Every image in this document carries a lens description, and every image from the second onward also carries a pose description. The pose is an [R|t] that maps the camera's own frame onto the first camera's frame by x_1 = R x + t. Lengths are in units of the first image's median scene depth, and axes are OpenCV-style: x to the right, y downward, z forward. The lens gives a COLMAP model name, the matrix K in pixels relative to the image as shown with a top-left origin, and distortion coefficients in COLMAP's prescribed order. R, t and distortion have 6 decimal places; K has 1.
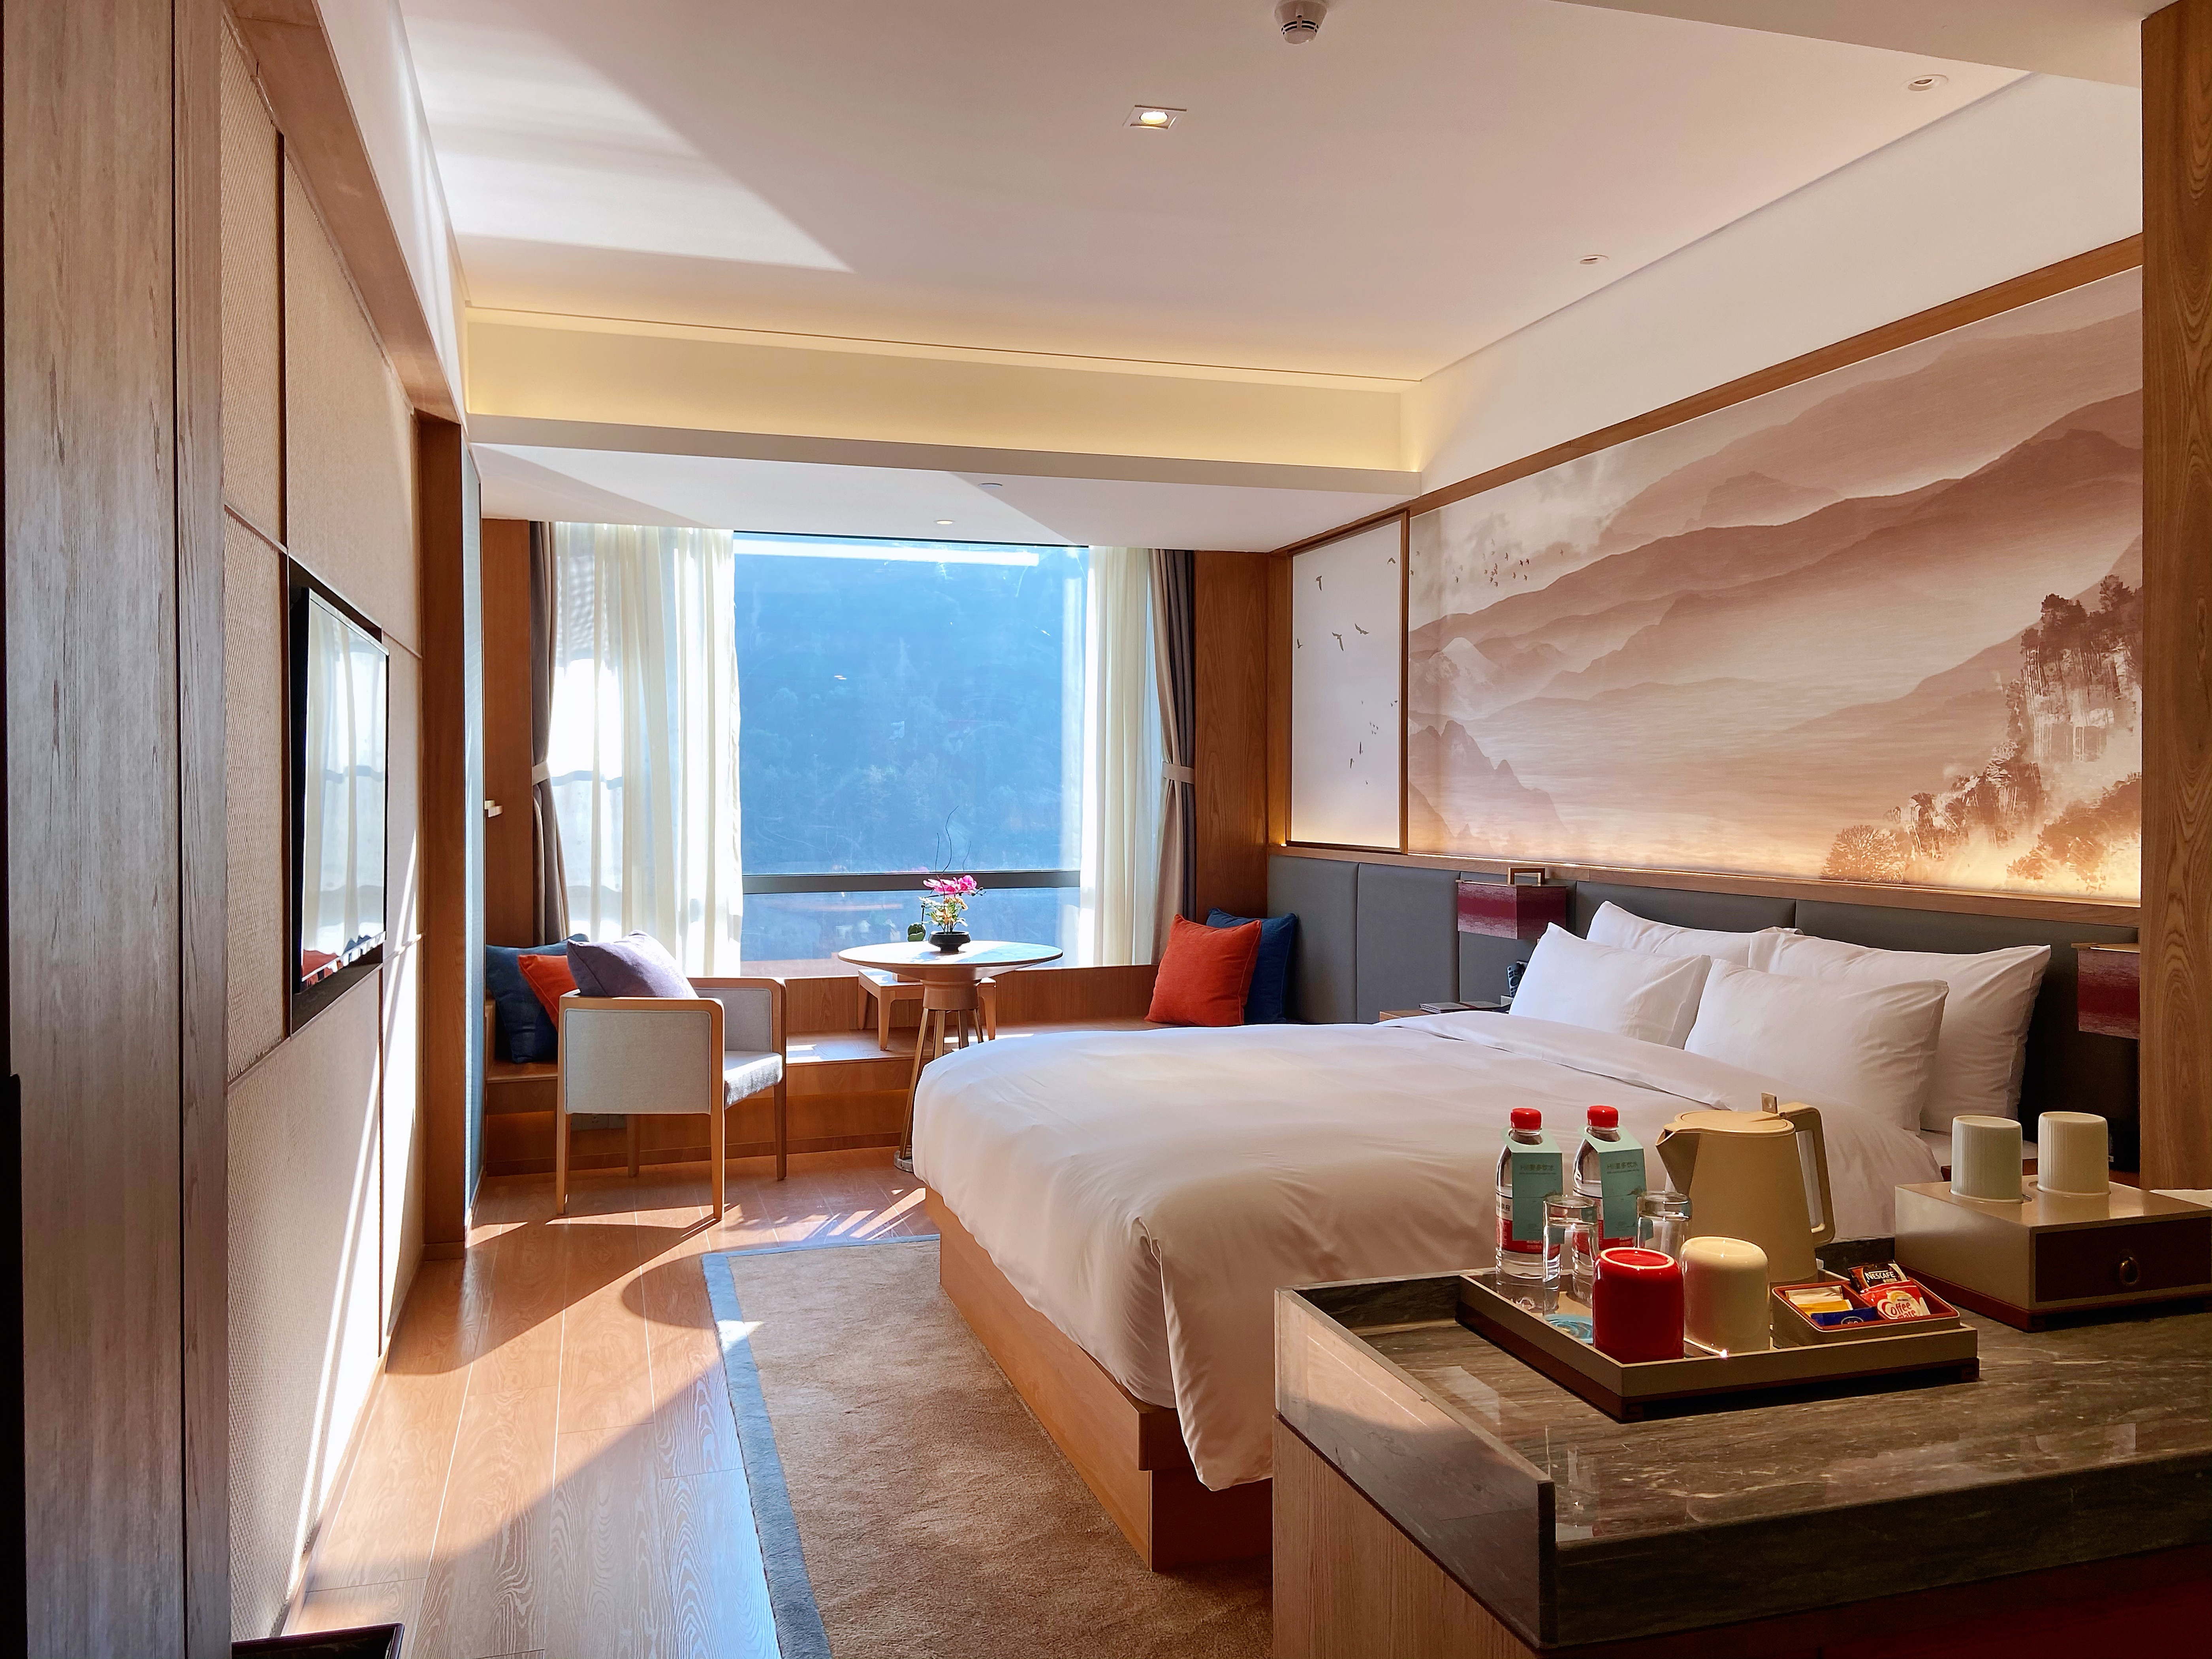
lens RADIAL K [[1667.0, 0, 1103.8], [0, 1667.0, 770.8], [0, 0, 1]] dist [0.125470, -0.196194]
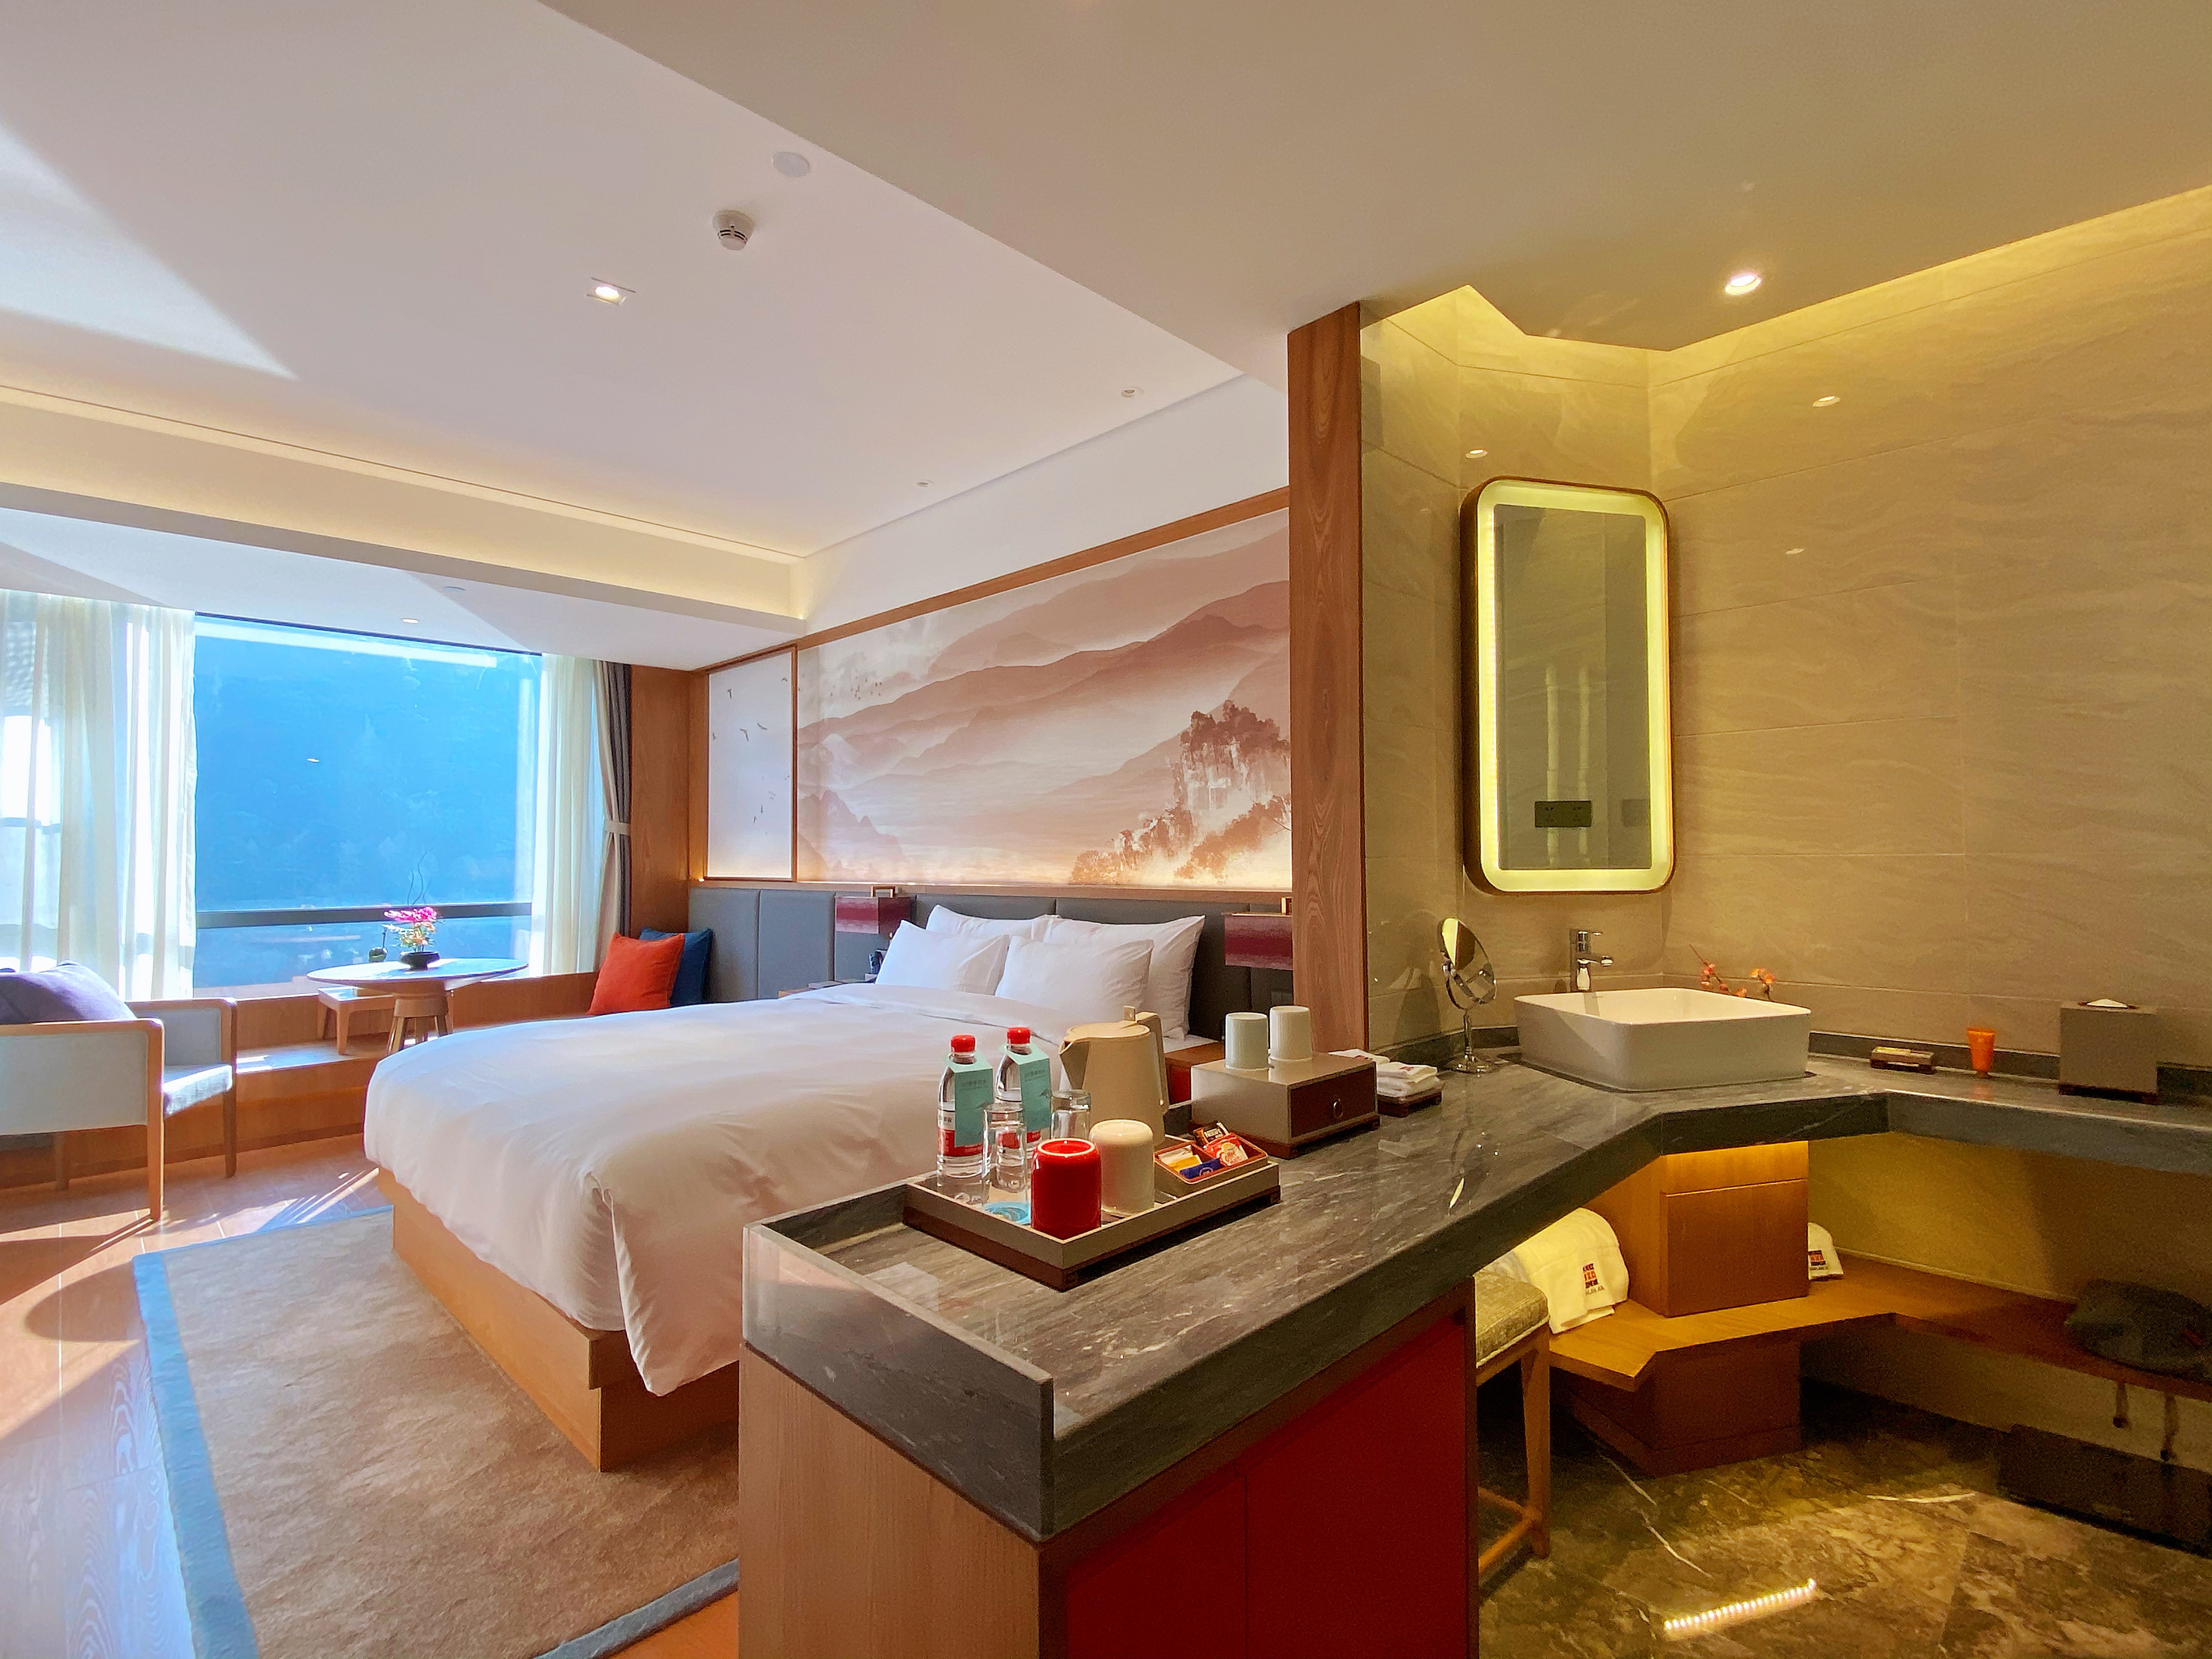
lens RADIAL K [[1028.1, 0, 1111.9], [0, 1028.1, 823.4], [0, 0, 1]] dist [0.030415, -0.032589]
pose [[0.879896, 0.008353, 0.475093, -0.002576], [0.002538, 0.999749, -0.022278, 0.030055], [-0.475159, 0.020808, 0.879654, 0.136690]]
